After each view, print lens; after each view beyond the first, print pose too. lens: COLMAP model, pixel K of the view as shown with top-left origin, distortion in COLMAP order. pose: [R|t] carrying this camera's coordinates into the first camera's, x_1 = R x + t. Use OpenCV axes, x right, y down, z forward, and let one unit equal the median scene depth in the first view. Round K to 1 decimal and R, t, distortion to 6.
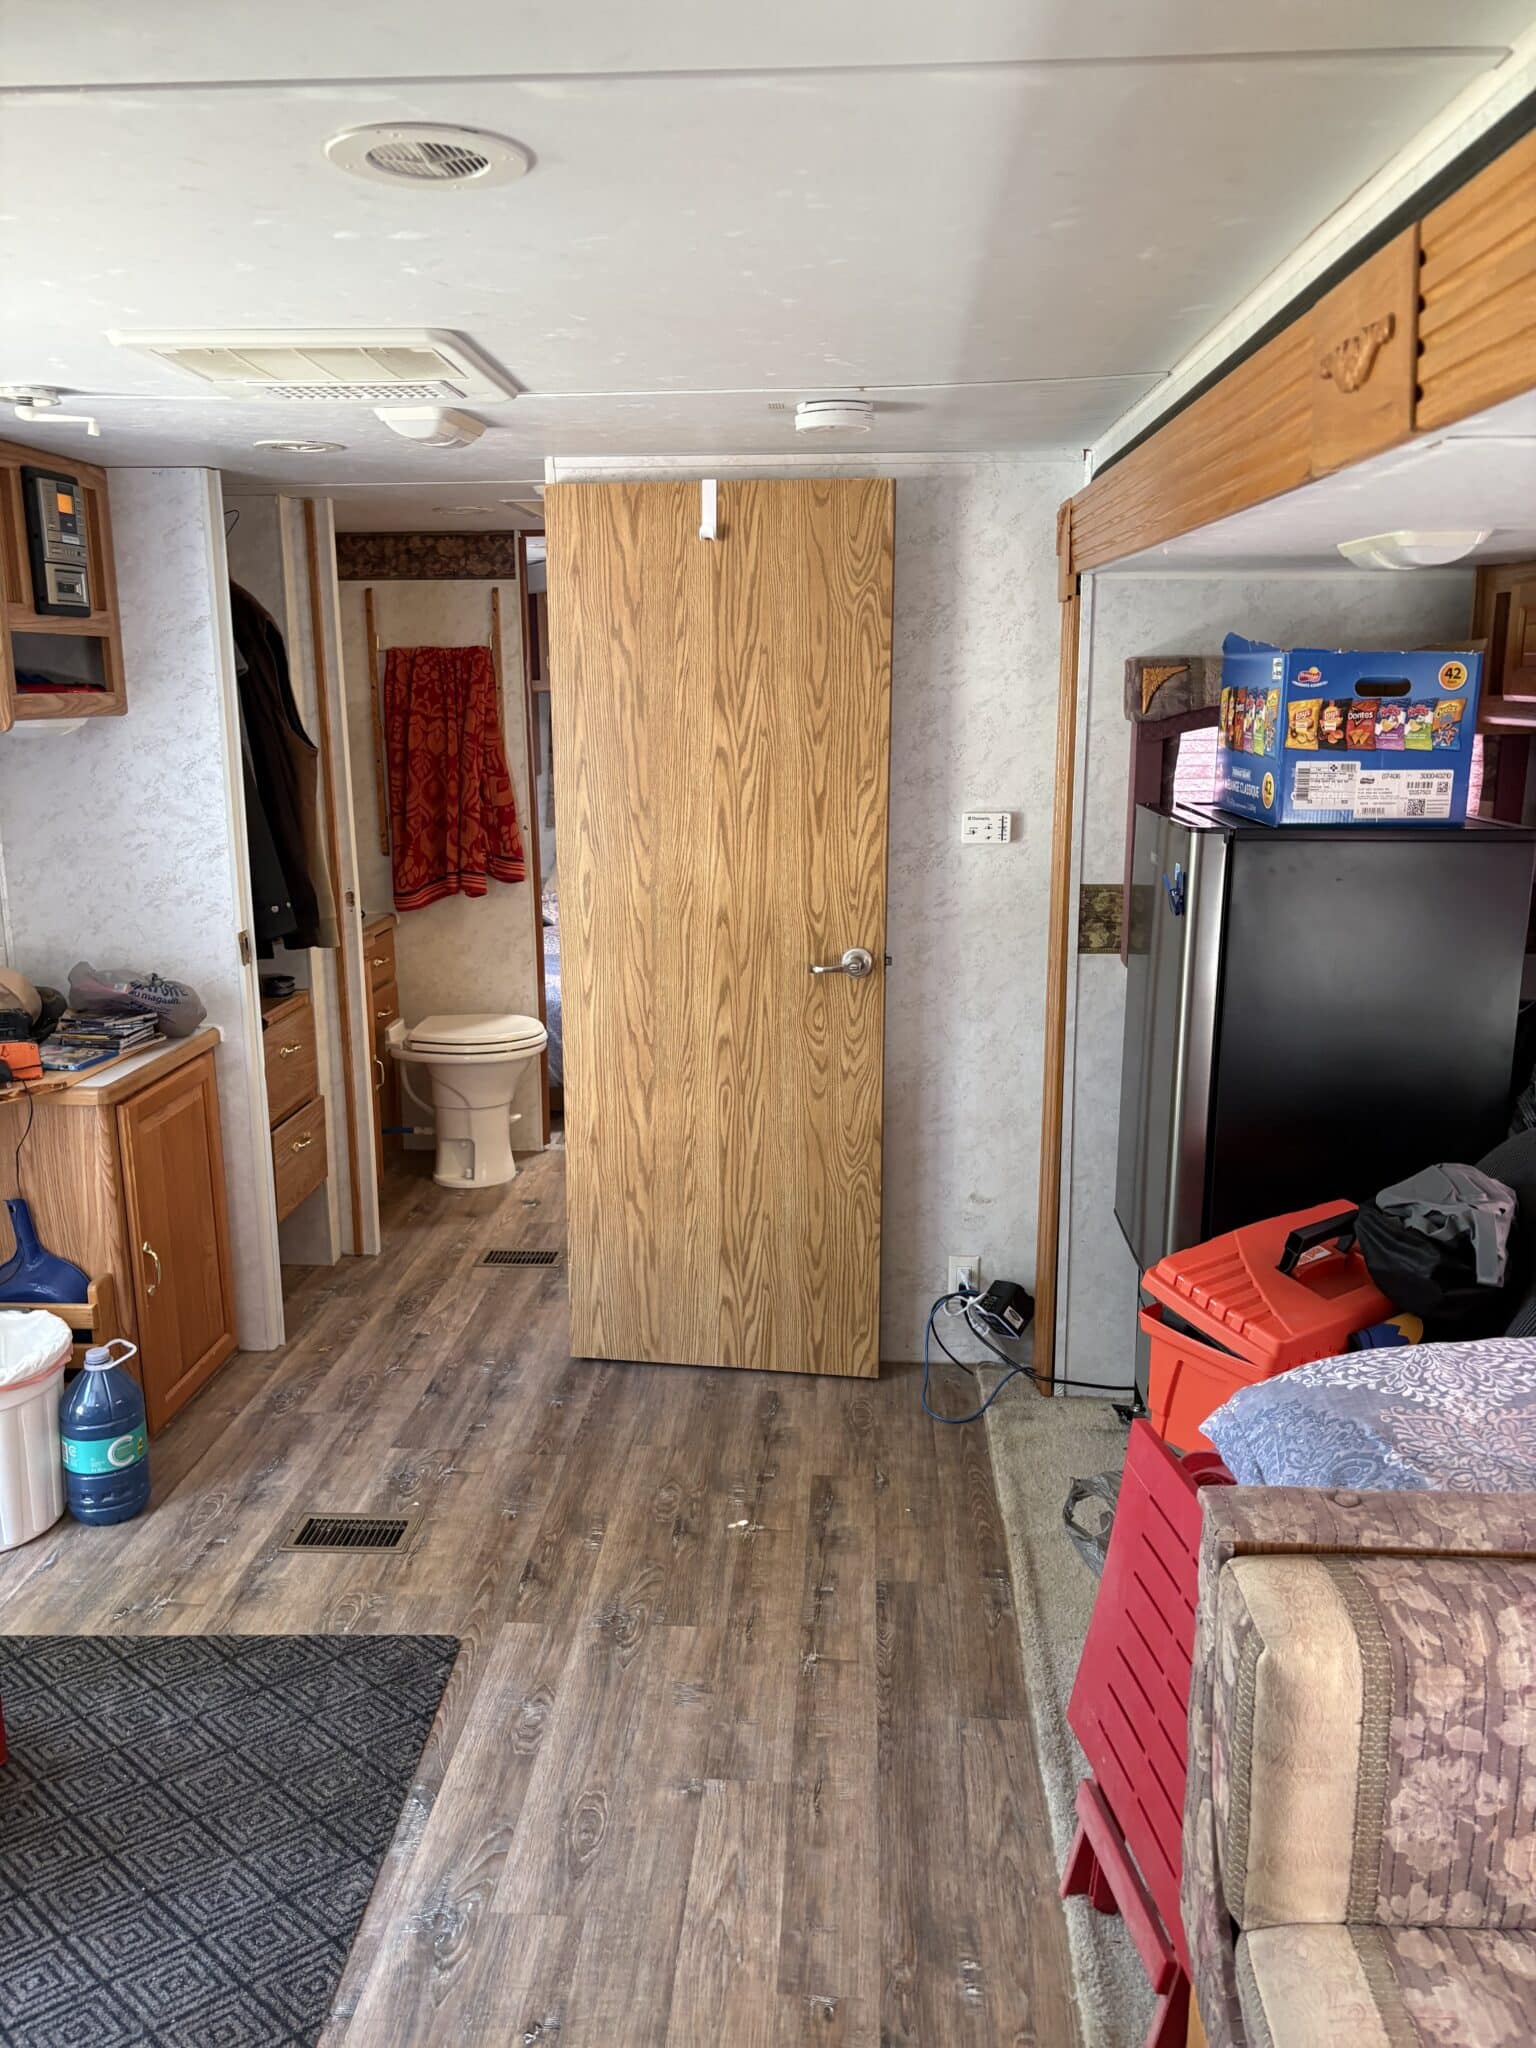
lens RADIAL K [[1563.8, 0, 768.0], [0, 1563.8, 1024.0], [0, 0, 1]] dist [0.038827, 0.000111]
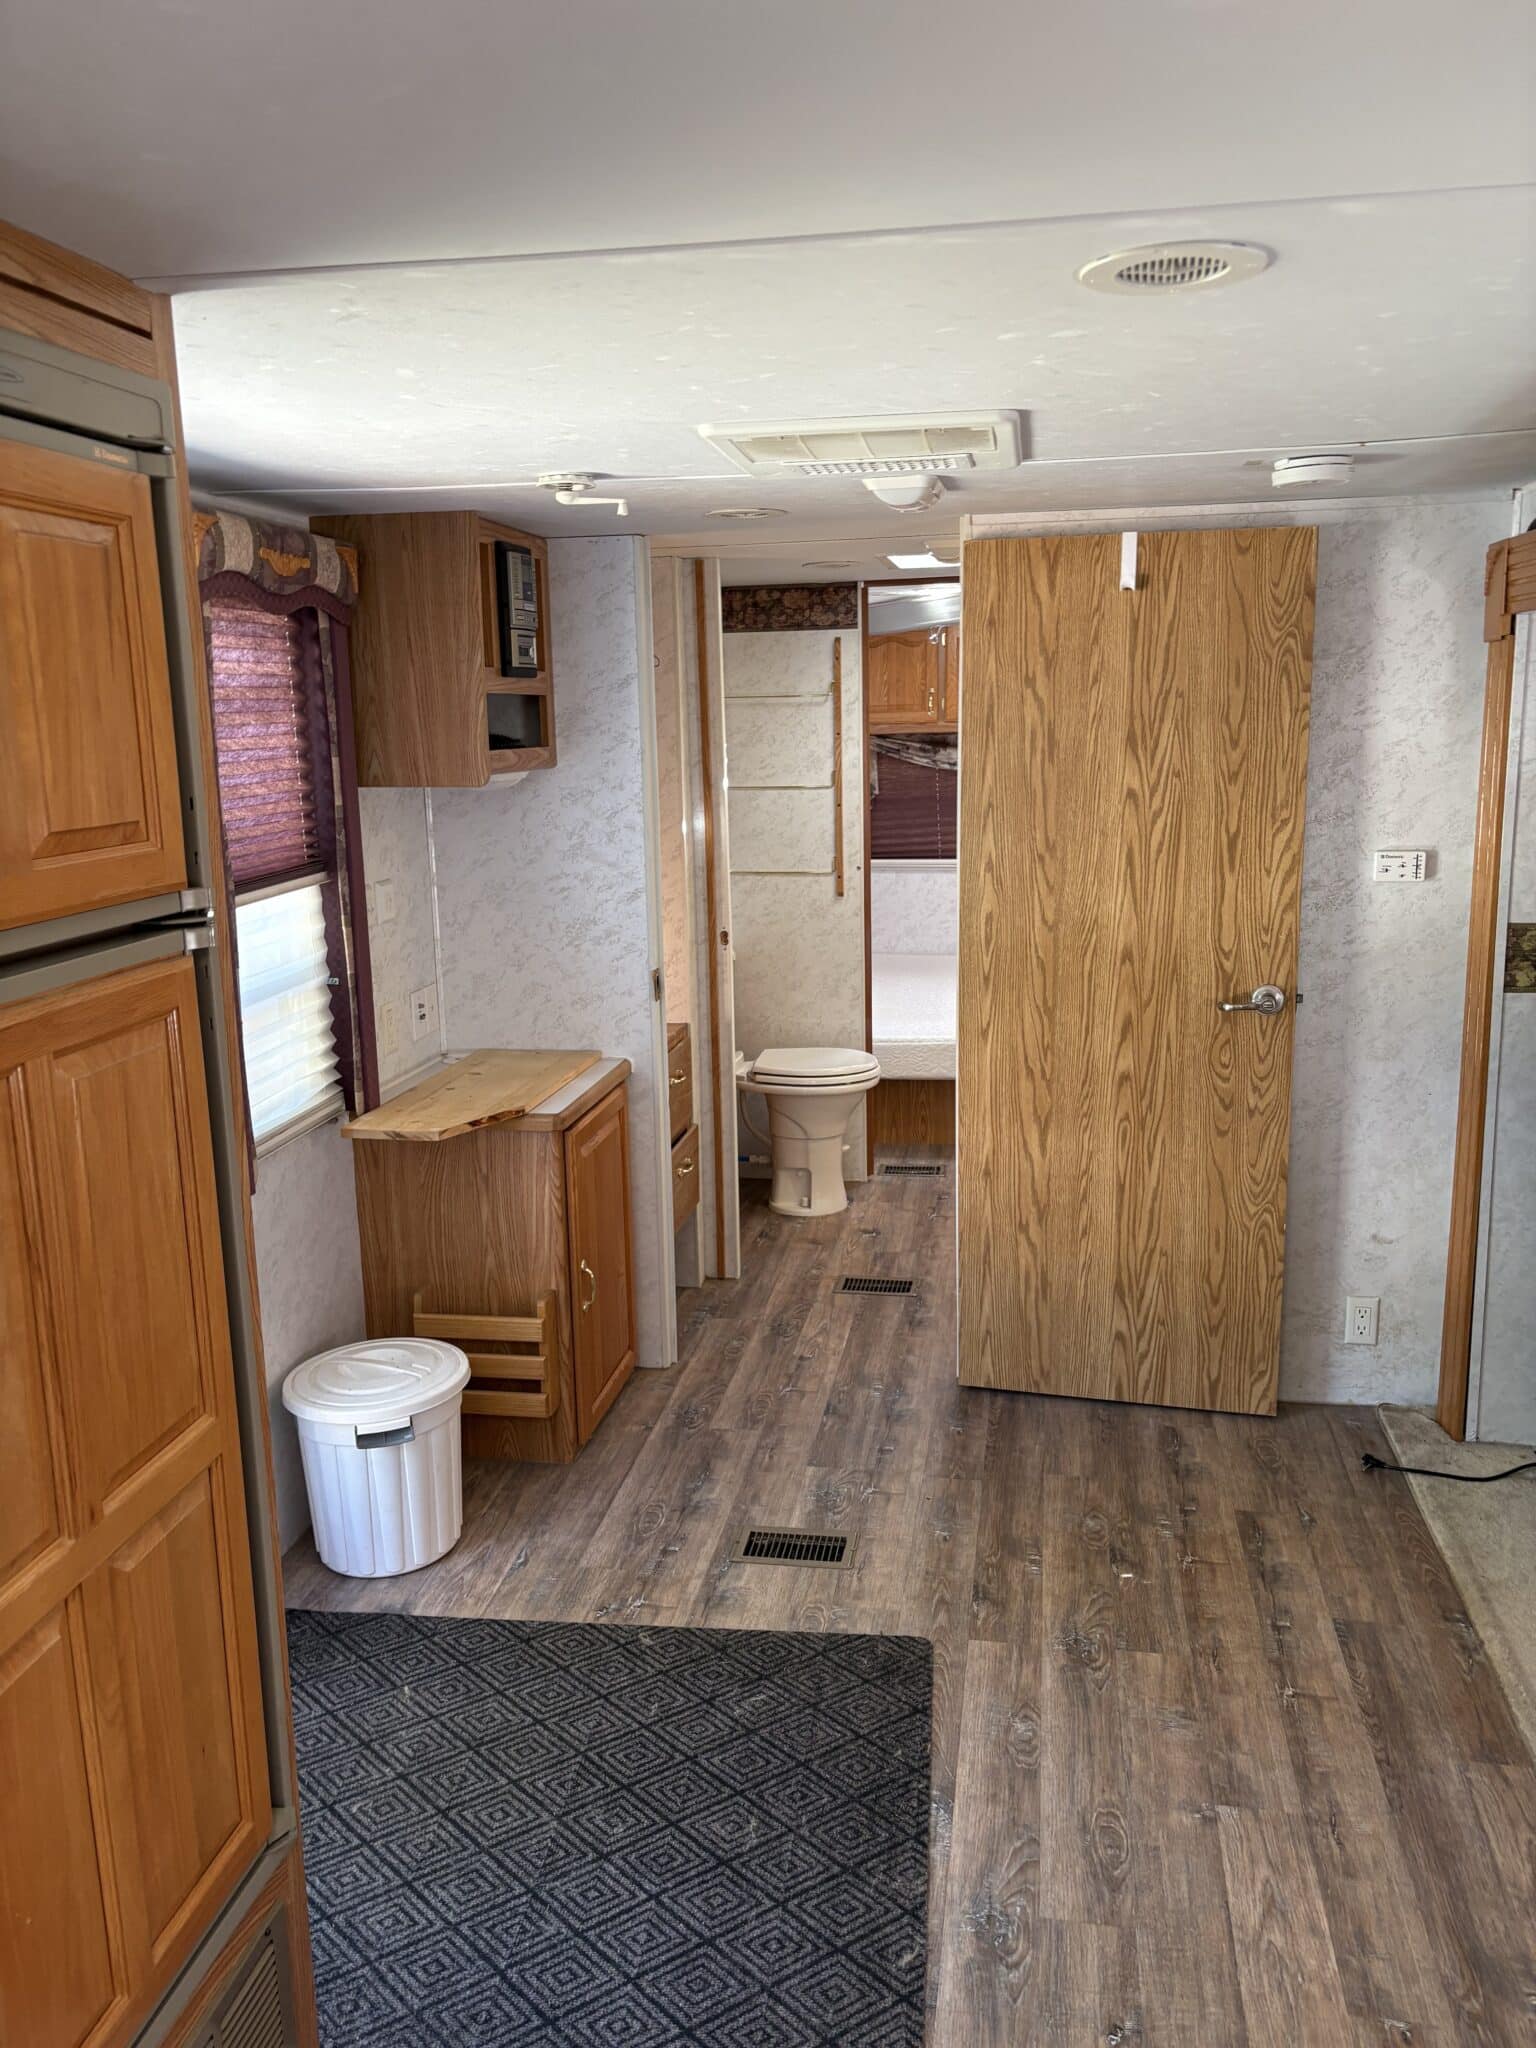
lens RADIAL K [[1563.4, 0, 774.7], [0, 1563.4, 1017.8], [0, 0, 1]] dist [0.034012, -0.006468]
pose [[0.994363, 0.005543, -0.105889, -0.155357], [-0.008199, 0.999662, -0.024663, -0.000610], [0.105716, 0.025392, 0.994072, -0.039434]]
